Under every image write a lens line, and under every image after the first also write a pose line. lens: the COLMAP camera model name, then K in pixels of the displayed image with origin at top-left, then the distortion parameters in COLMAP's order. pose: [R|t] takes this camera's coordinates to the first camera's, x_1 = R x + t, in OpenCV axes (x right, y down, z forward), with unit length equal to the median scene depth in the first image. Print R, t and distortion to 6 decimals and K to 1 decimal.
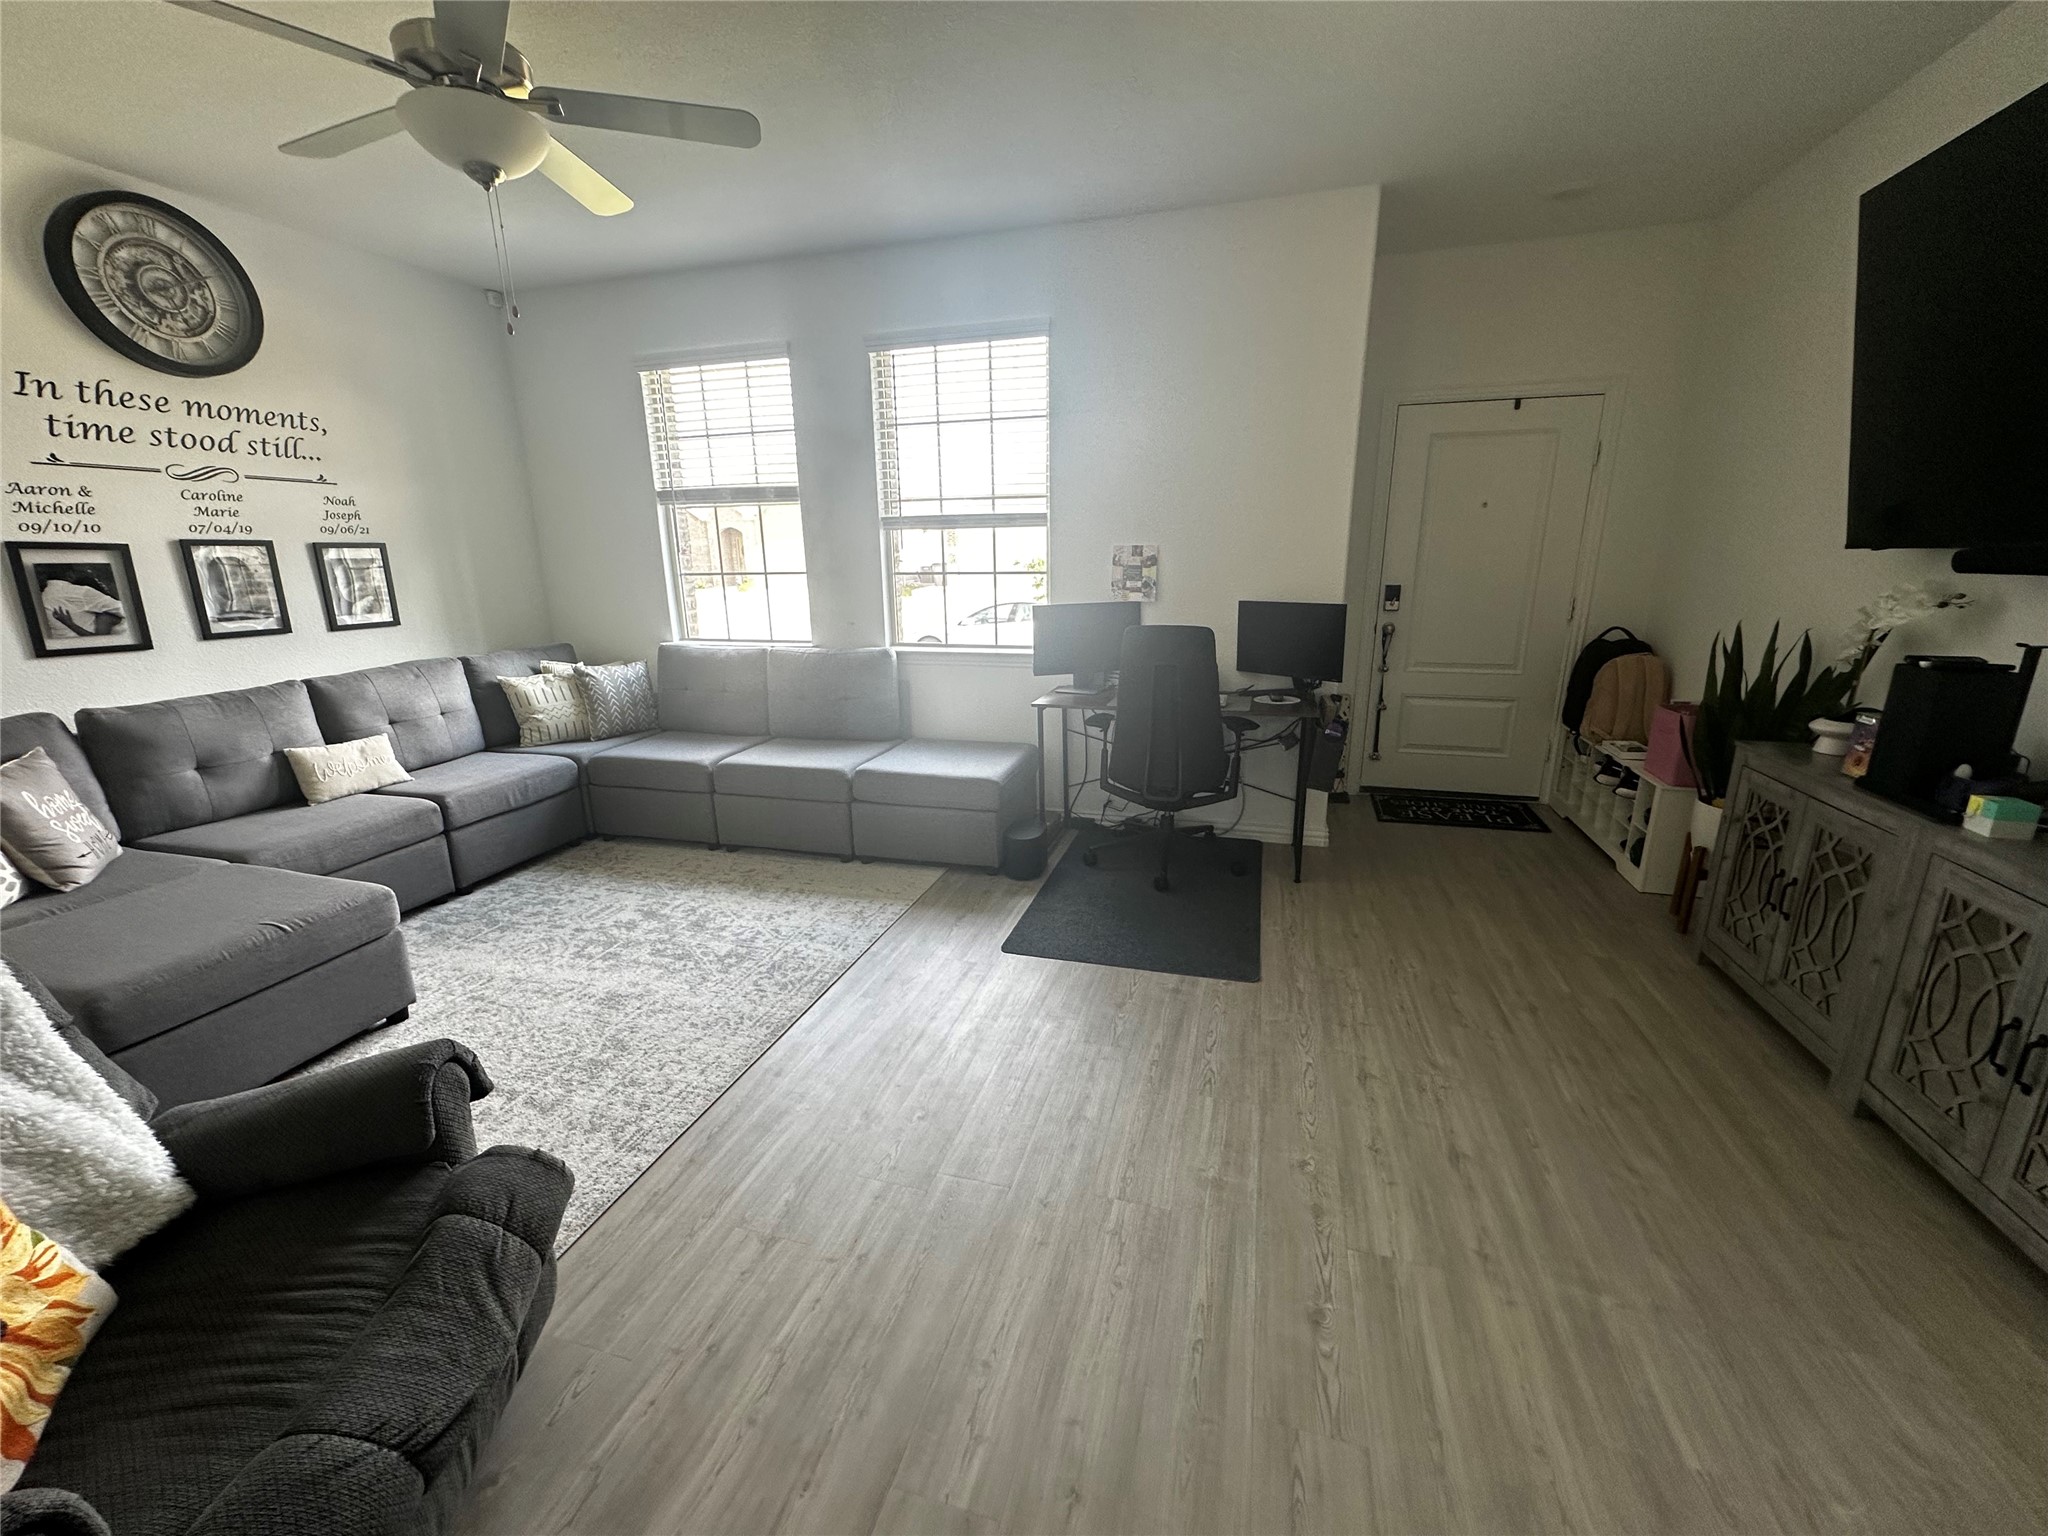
lens RADIAL K [[814.2, 0, 1024.0], [0, 814.2, 768.0], [0, 0, 1]] dist [-0.000446, -0.000062]
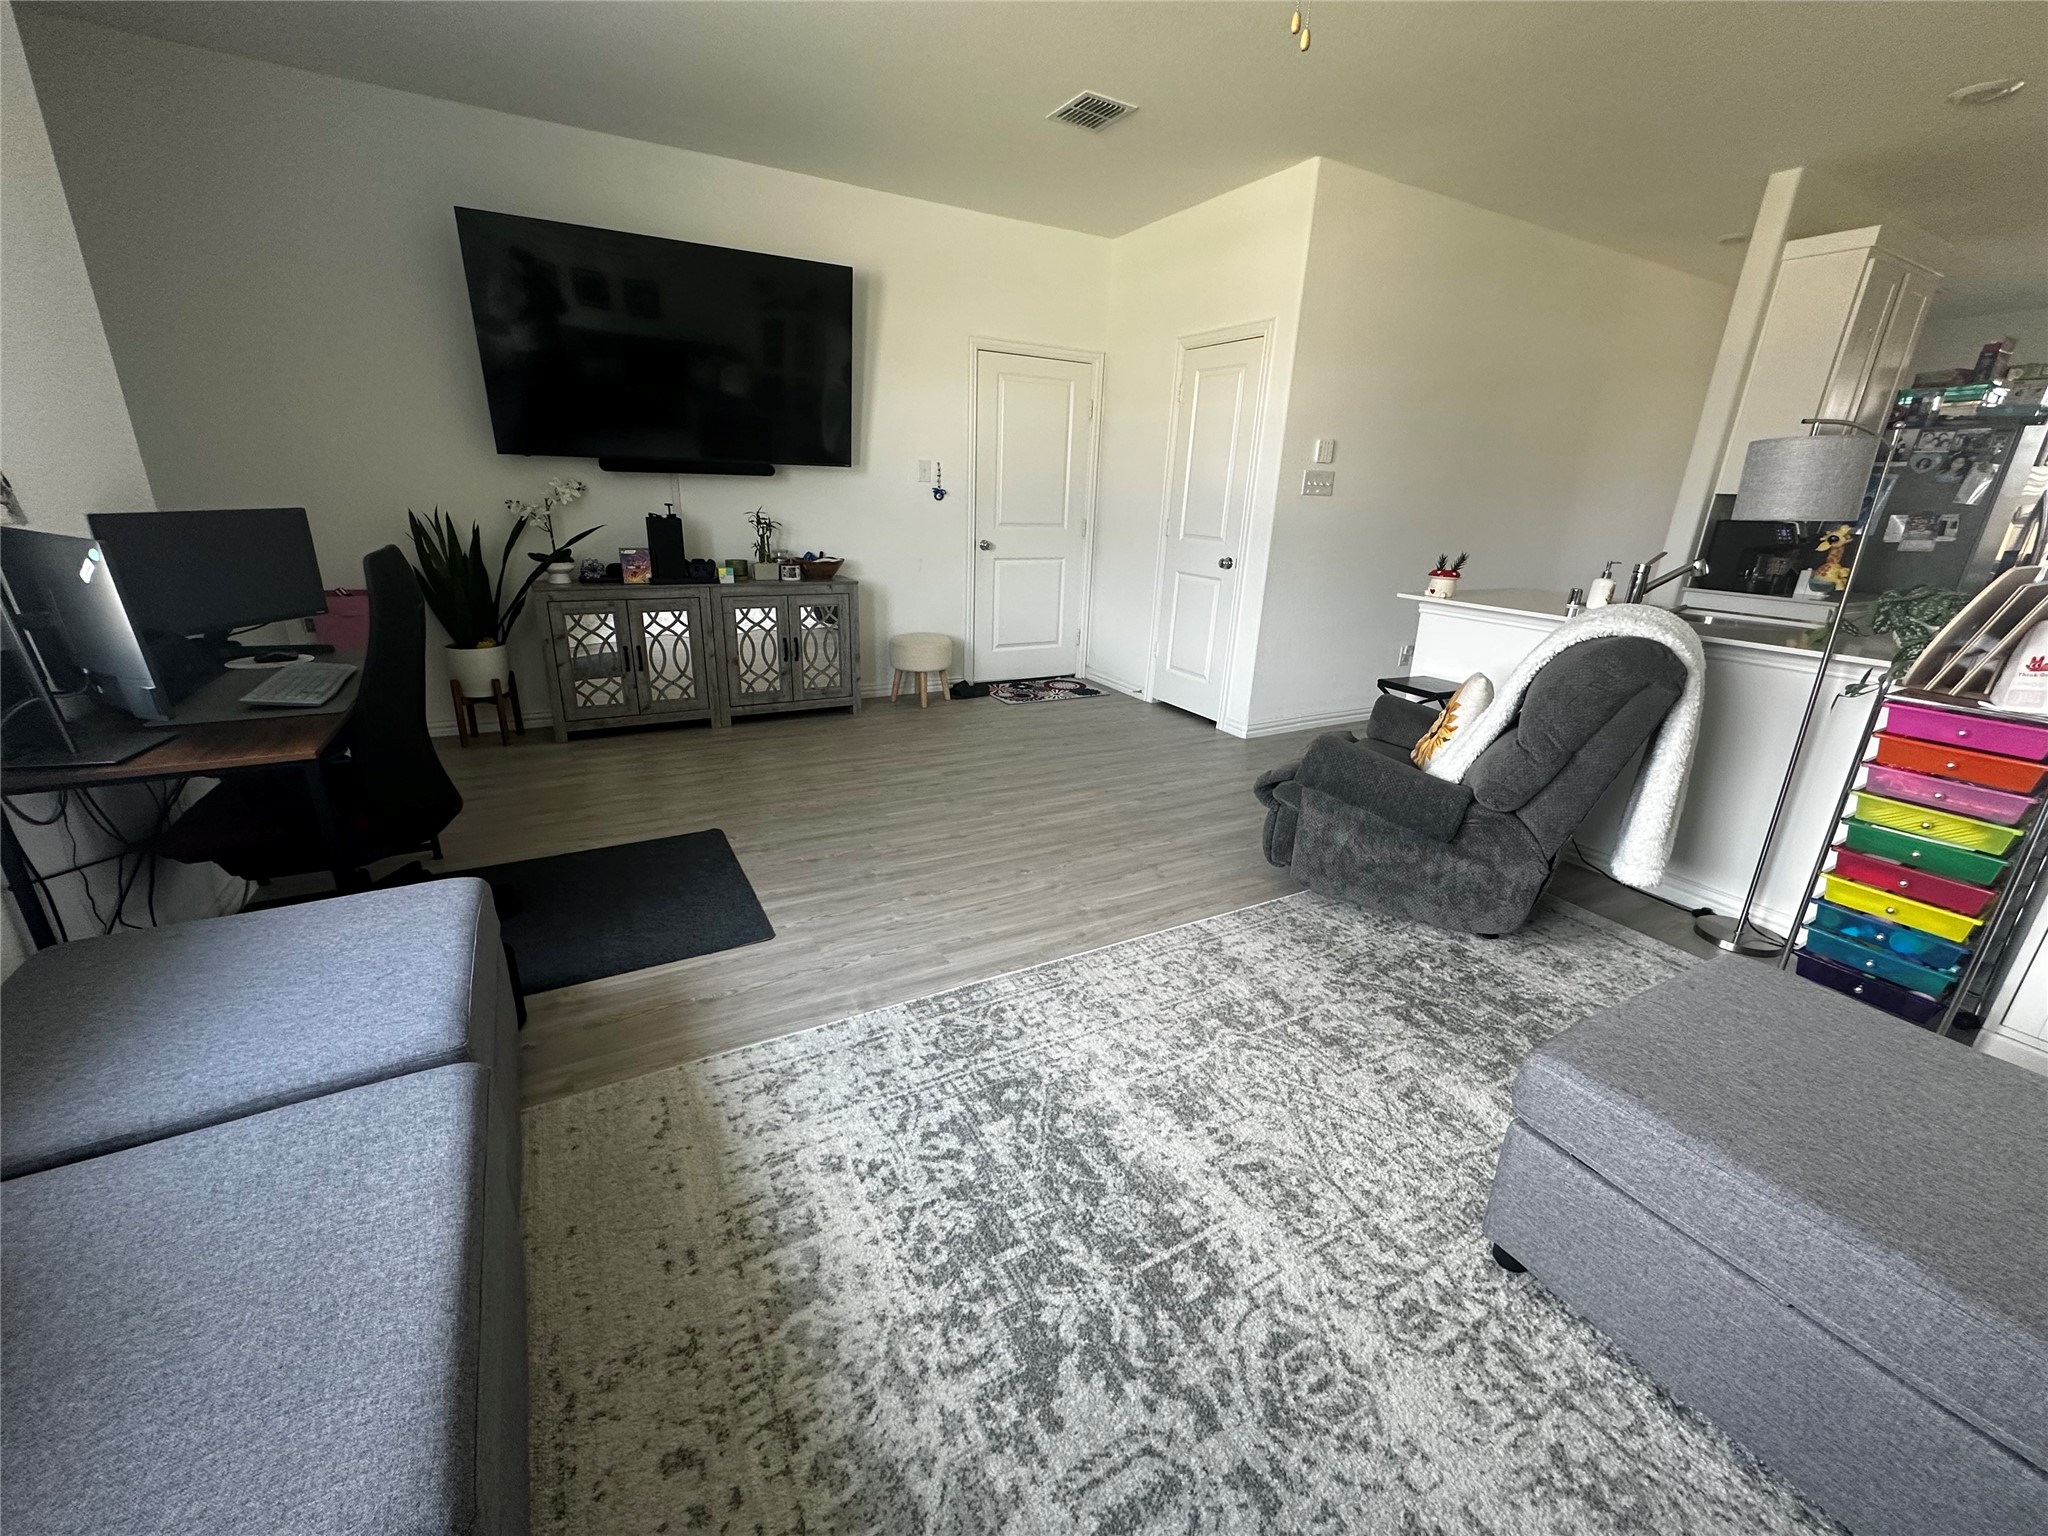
lens RADIAL K [[814.2, 0, 1024.0], [0, 814.2, 768.0], [0, 0, 1]] dist [-0.000446, -0.000062]
pose [[-0.709312, -0.236068, 0.664190, -0.615212], [0.162289, 0.862250, 0.479778, -0.239478], [-0.685958, 0.448103, -0.573293, 1.052043]]
